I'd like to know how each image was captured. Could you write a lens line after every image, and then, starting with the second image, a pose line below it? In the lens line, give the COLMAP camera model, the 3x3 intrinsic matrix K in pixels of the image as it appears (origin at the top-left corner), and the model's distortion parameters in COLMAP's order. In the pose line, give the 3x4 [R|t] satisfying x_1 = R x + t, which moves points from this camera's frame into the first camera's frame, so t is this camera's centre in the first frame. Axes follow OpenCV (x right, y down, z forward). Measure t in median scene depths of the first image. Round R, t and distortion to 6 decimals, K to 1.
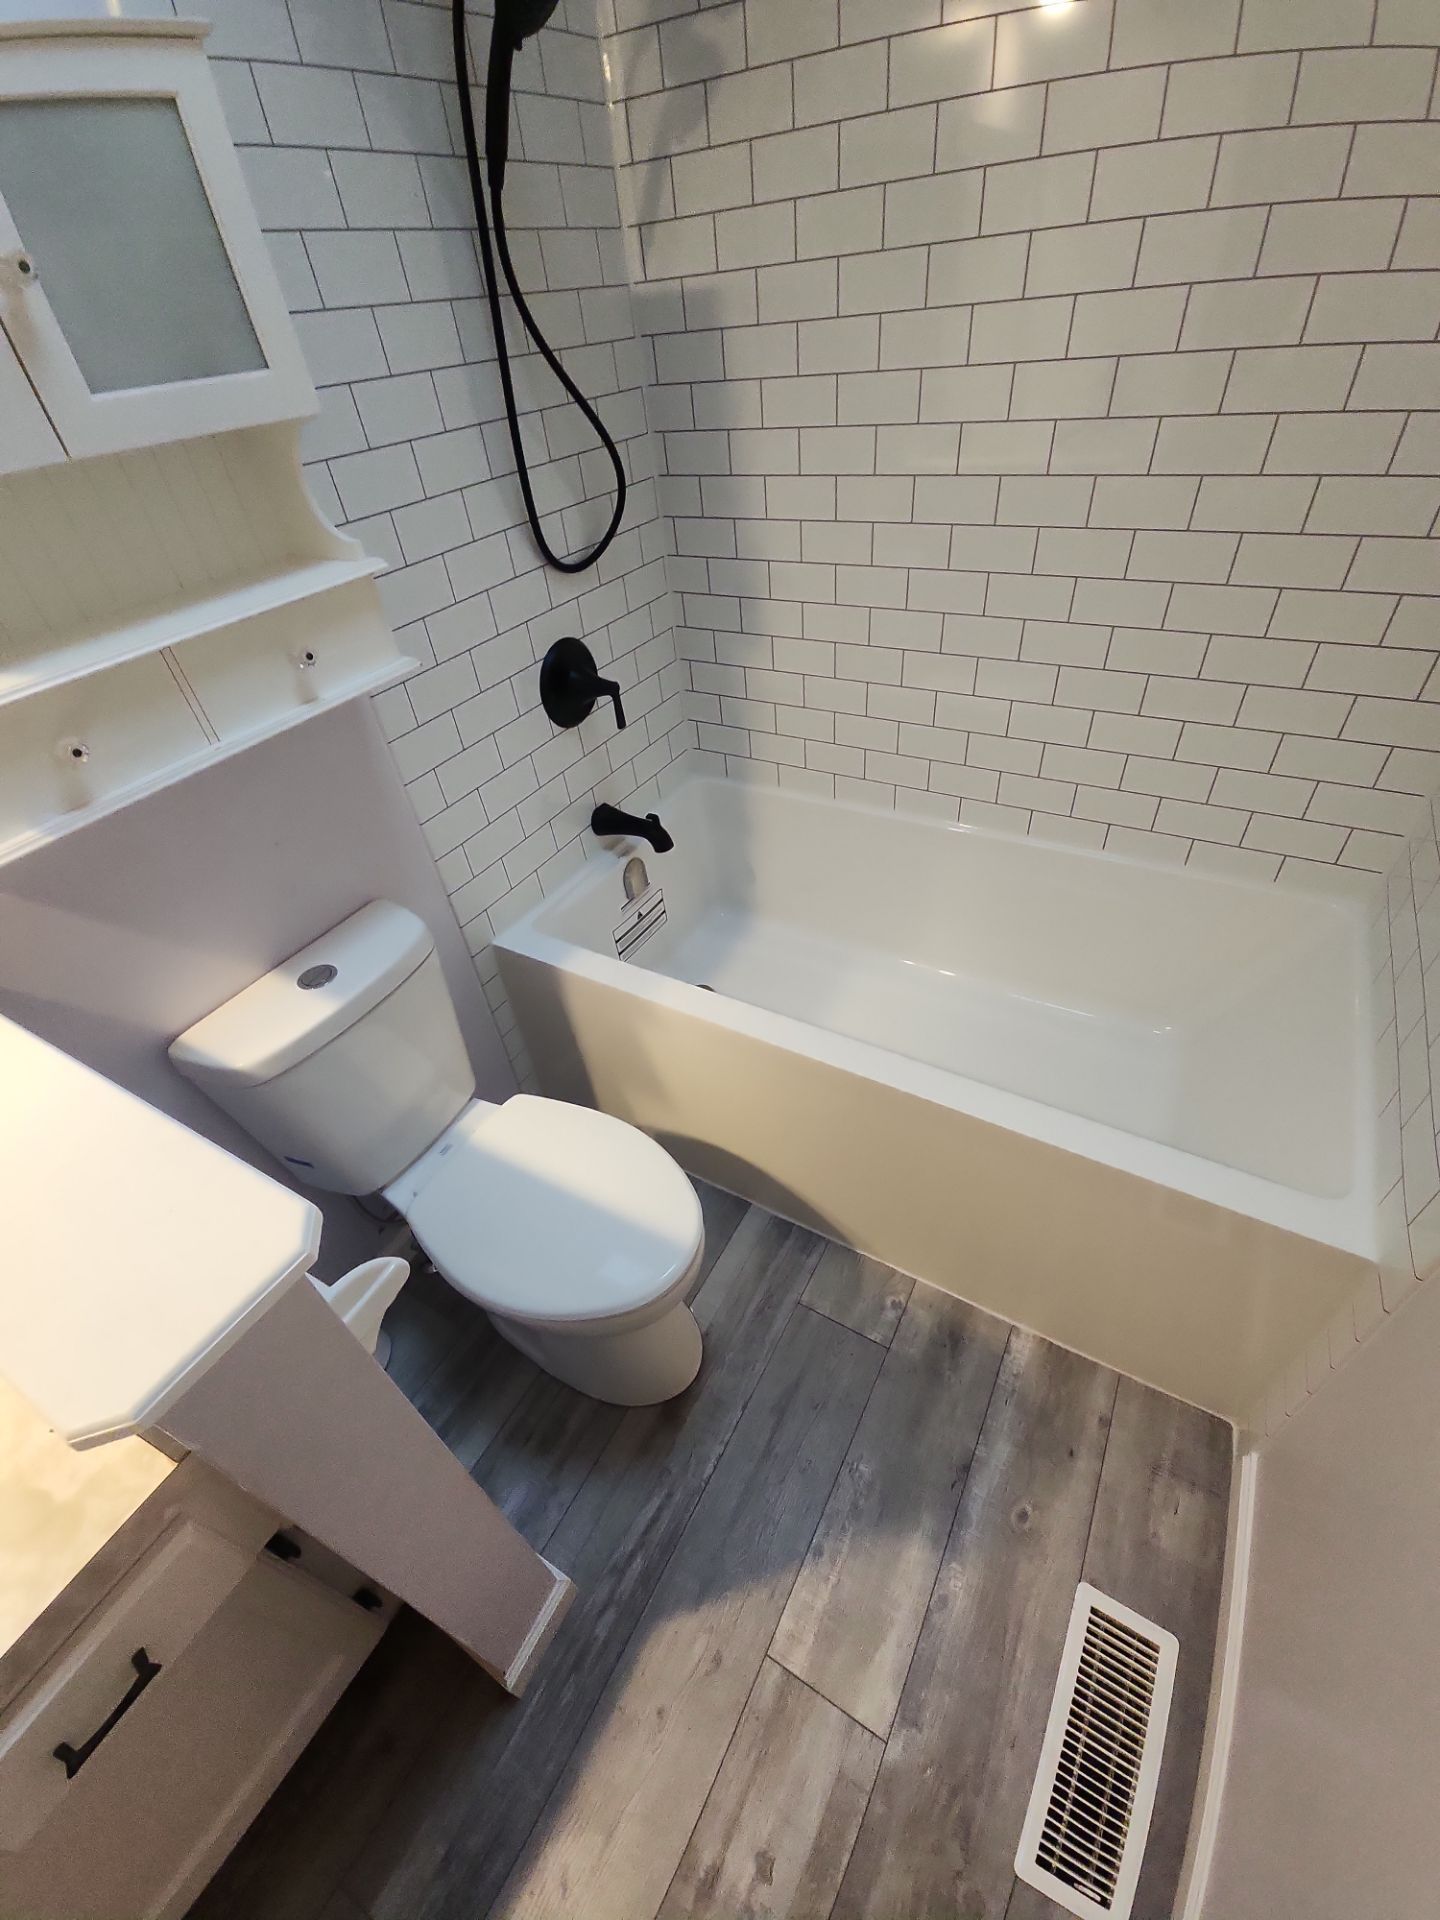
lens RADIAL K [[776.0, 0, 721.9], [0, 776.0, 955.1], [0, 0, 1]] dist [0.009450, -0.008419]
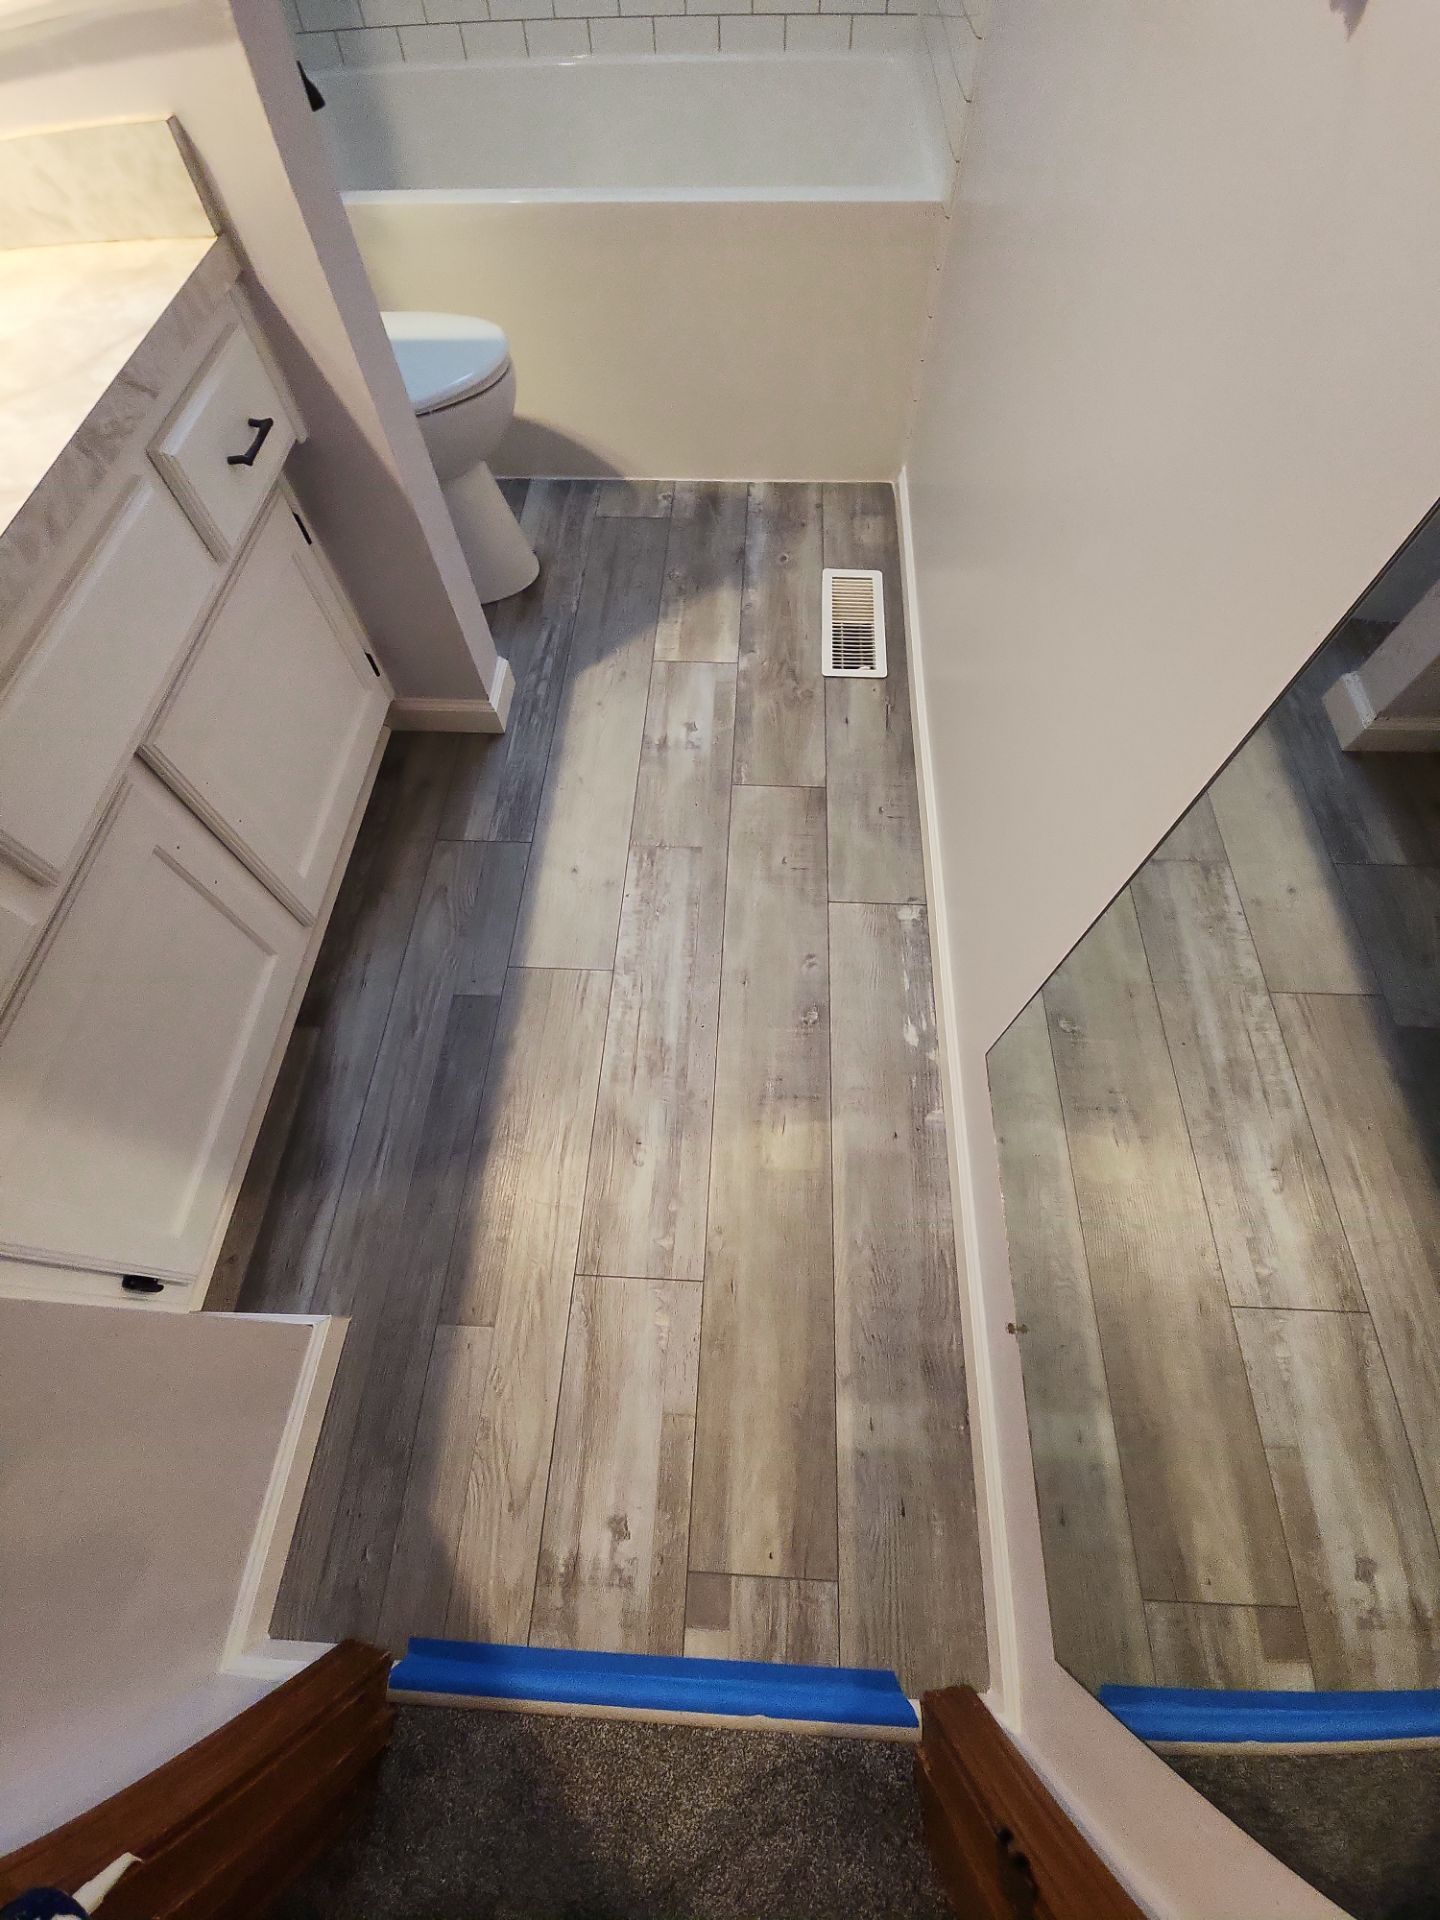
lens RADIAL K [[776.0, 0, 718.9], [0, 776.0, 954.1], [0, 0, 1]] dist [0.009450, -0.008419]
pose [[0.886755, -0.373792, 0.271927, -0.372070], [0.252637, 0.884563, 0.392074, 0.708956], [-0.387091, -0.278975, 0.878825, -0.426143]]
